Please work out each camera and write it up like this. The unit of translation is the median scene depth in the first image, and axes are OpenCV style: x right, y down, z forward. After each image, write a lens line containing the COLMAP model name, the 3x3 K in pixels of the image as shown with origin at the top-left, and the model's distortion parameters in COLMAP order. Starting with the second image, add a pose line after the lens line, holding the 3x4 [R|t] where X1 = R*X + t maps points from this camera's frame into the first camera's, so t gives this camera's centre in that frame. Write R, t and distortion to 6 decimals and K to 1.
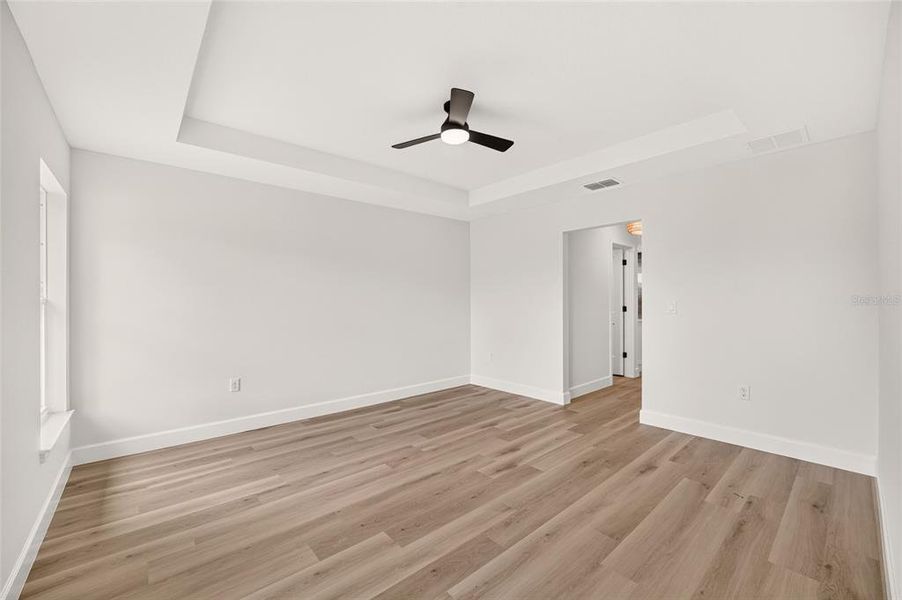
lens RADIAL K [[374.8, 0, 451.0], [0, 374.8, 300.0], [0, 0, 1]] dist [-0.001083, -0.000141]
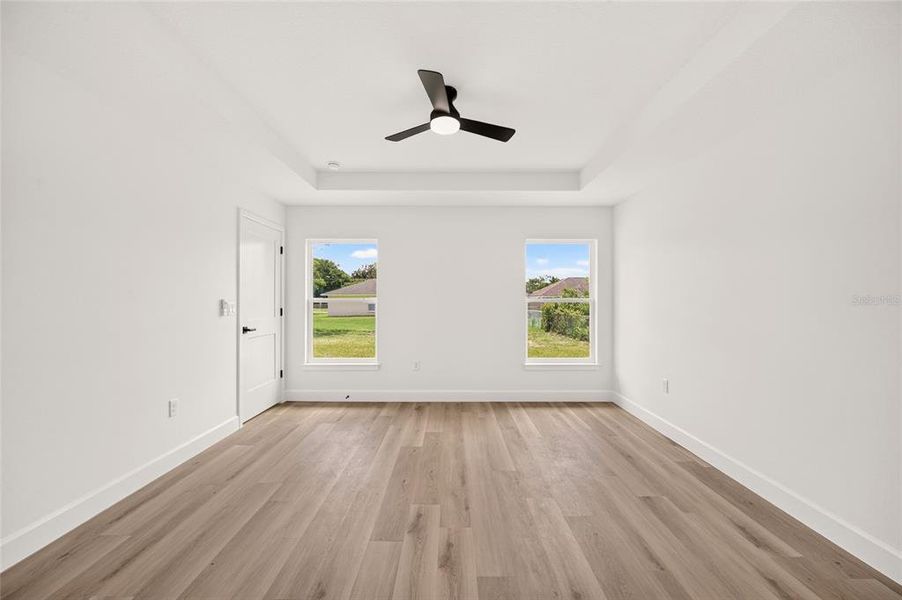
lens RADIAL K [[374.8, 0, 451.0], [0, 374.8, 300.0], [0, 0, 1]] dist [-0.001083, -0.000141]
pose [[-0.674907, 0.001654, -0.737901, 0.626064], [0.007884, 0.999957, -0.004969, 0.005777], [0.737861, -0.009171, -0.674891, 1.497469]]
